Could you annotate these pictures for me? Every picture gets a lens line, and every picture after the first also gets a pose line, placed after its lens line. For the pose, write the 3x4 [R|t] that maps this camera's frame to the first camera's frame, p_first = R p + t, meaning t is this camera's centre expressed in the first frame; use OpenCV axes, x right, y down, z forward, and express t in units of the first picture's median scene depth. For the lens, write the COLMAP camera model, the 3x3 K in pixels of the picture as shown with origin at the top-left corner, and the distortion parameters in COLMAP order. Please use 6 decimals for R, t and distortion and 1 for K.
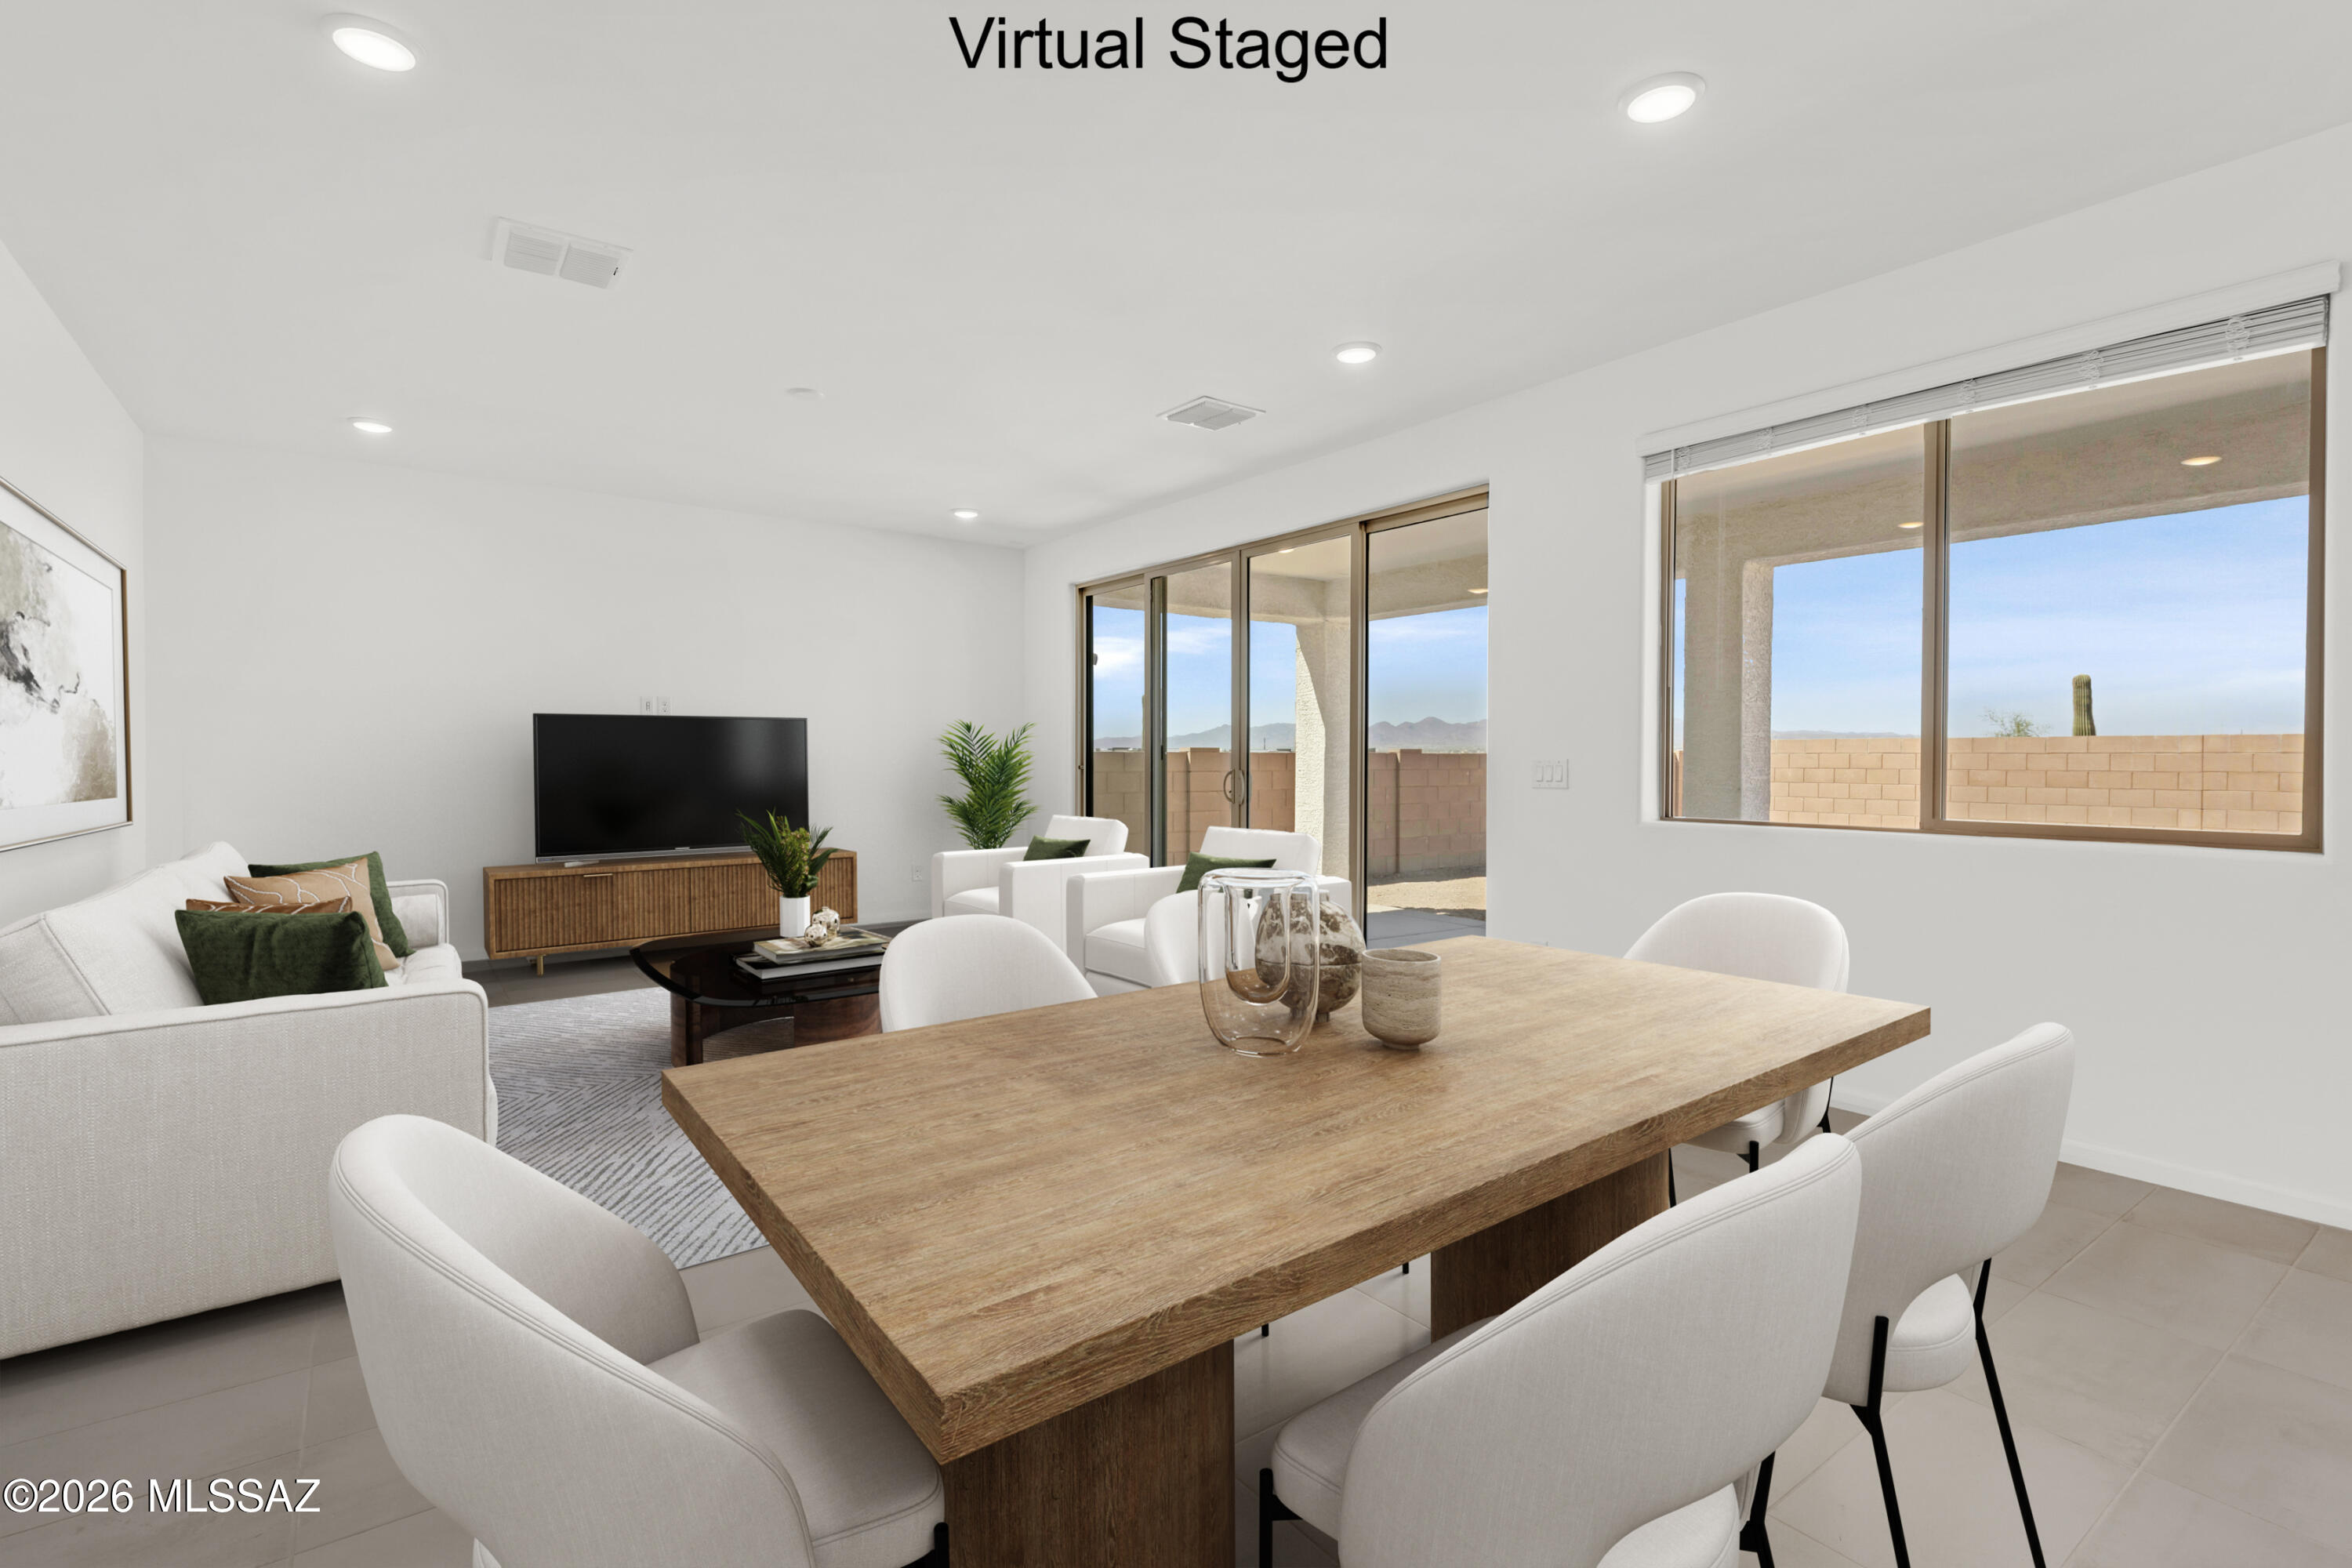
lens RADIAL K [[1077.1, 0, 1176.0], [0, 1077.1, 784.0], [0, 0, 1]] dist [0.019382, 0.000013]
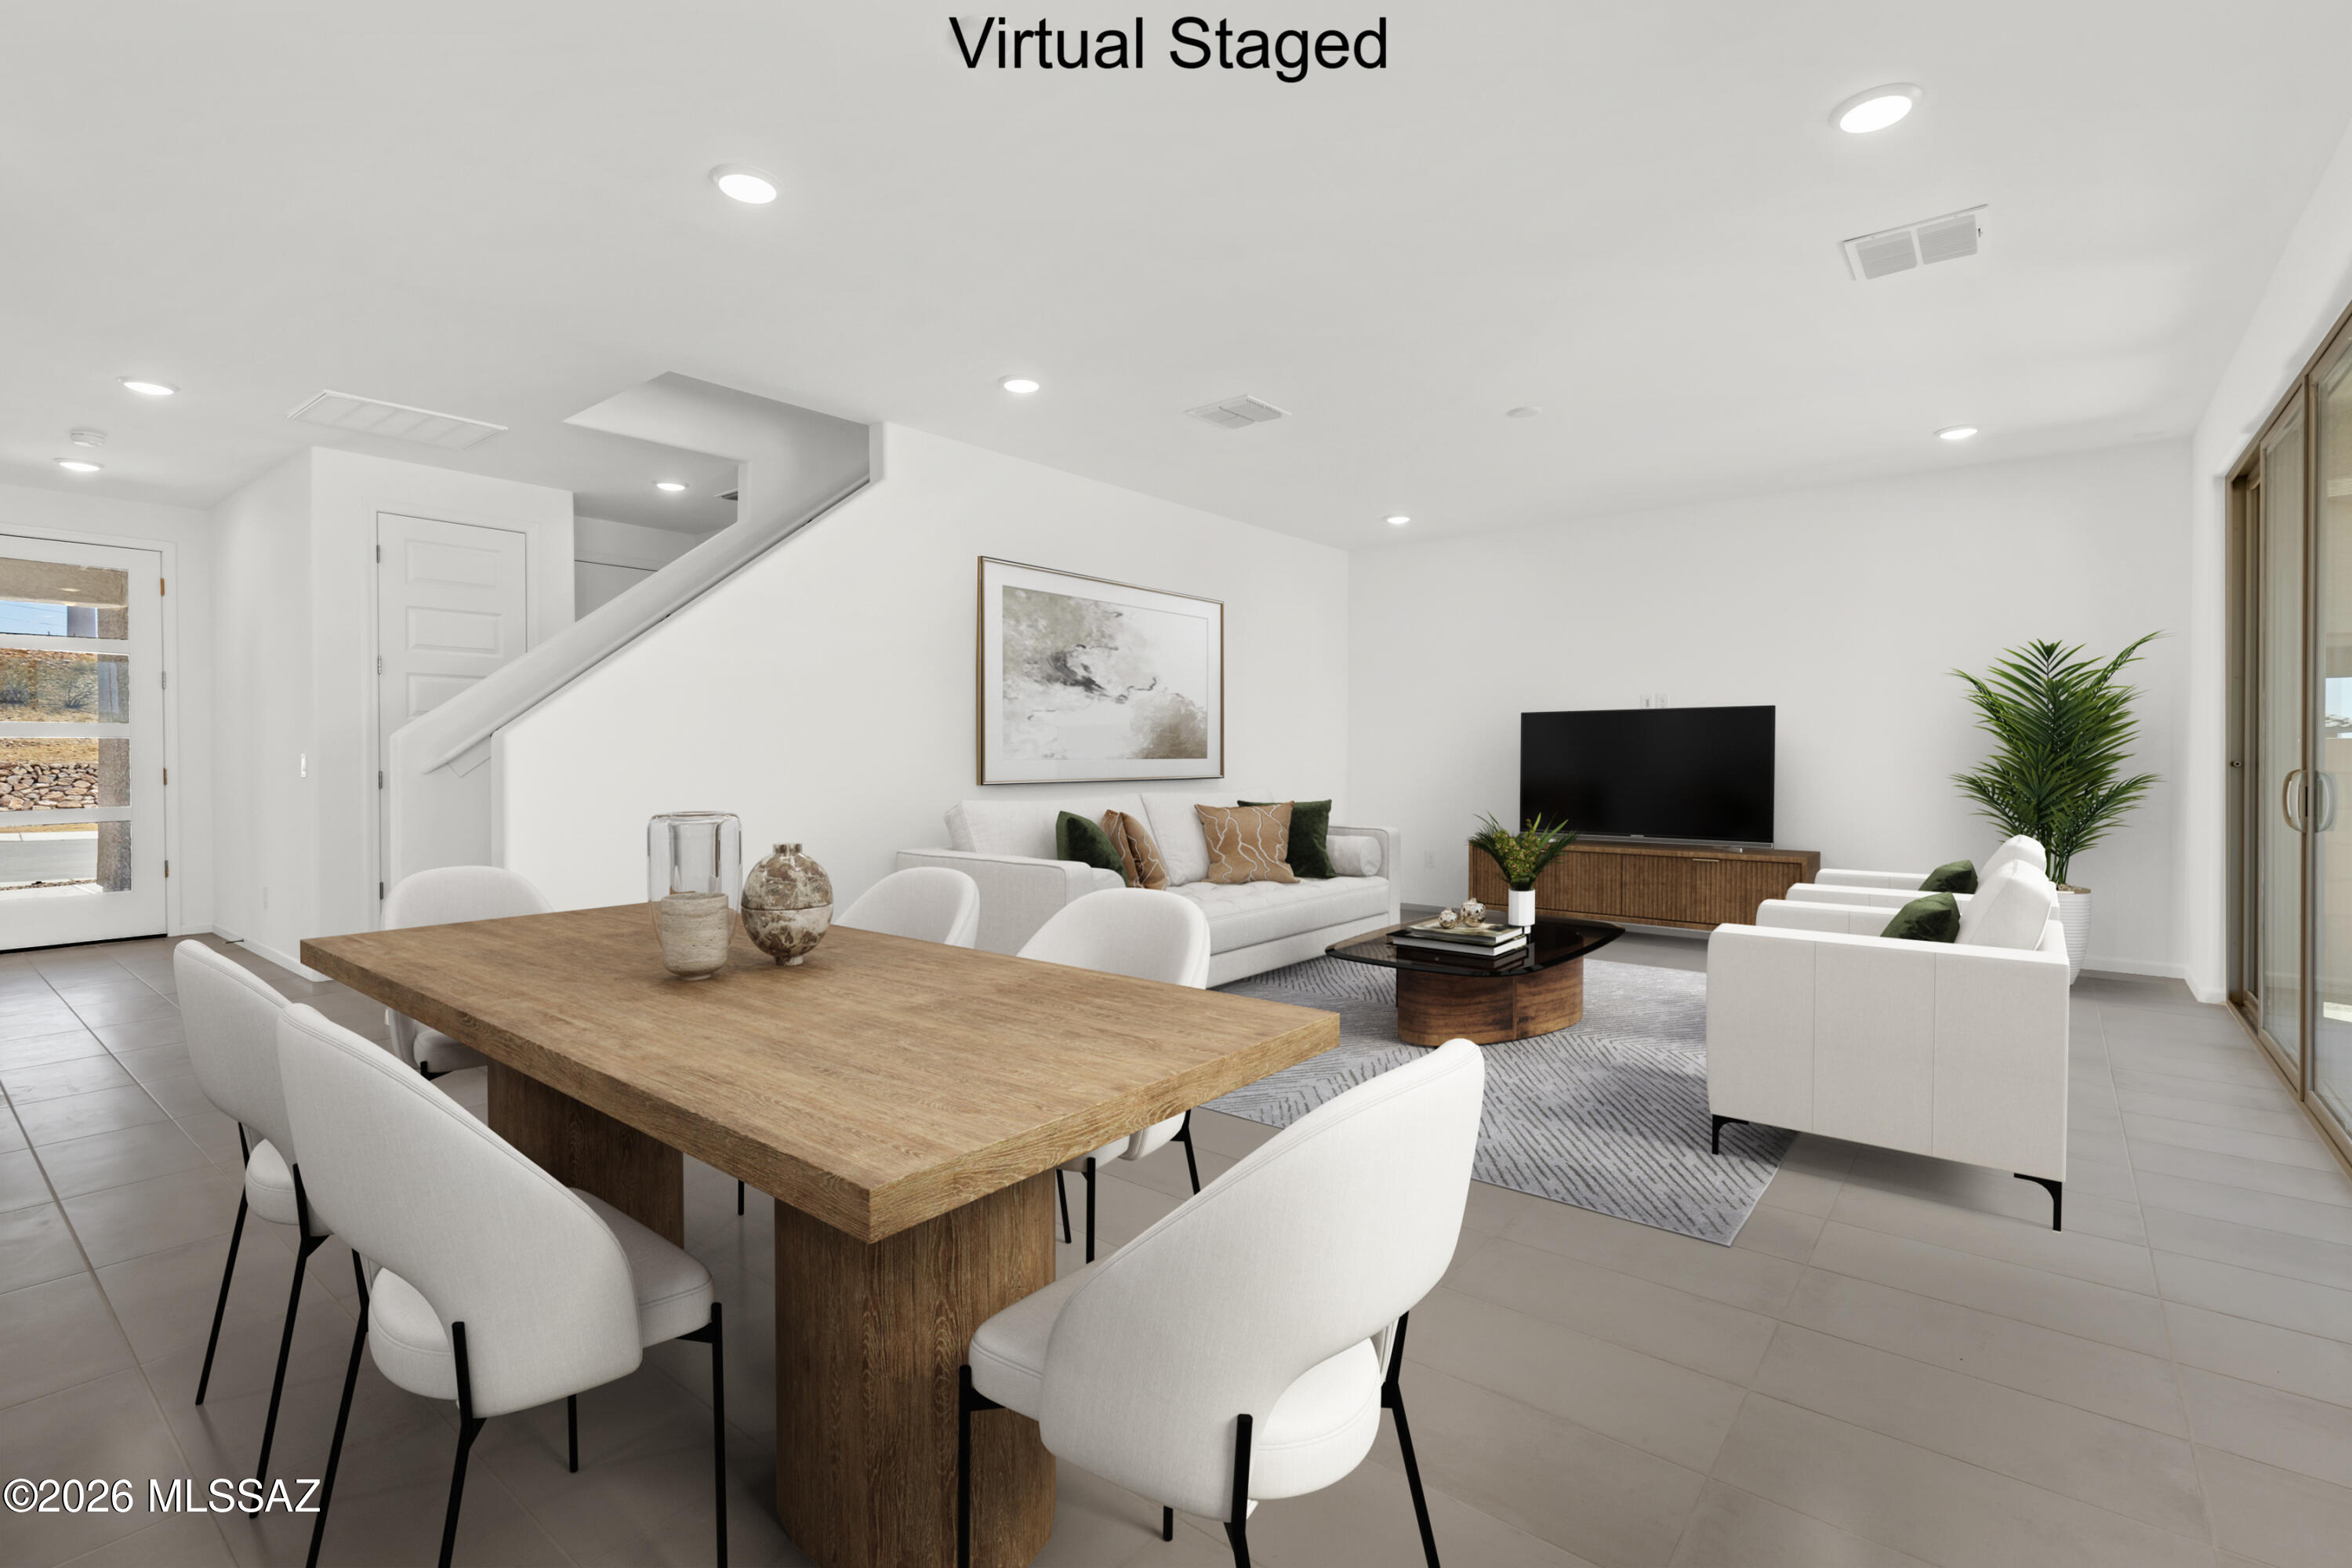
lens RADIAL K [[1037.7, 0, 1183.4], [0, 1037.7, 746.8], [0, 0, 1]] dist [-0.051611, -0.000047]
pose [[0.245747, -0.000638, -0.969334, 0.517612], [-0.017576, 0.999832, -0.005114, -0.017935], [0.969175, 0.018294, 0.245694, 0.415959]]
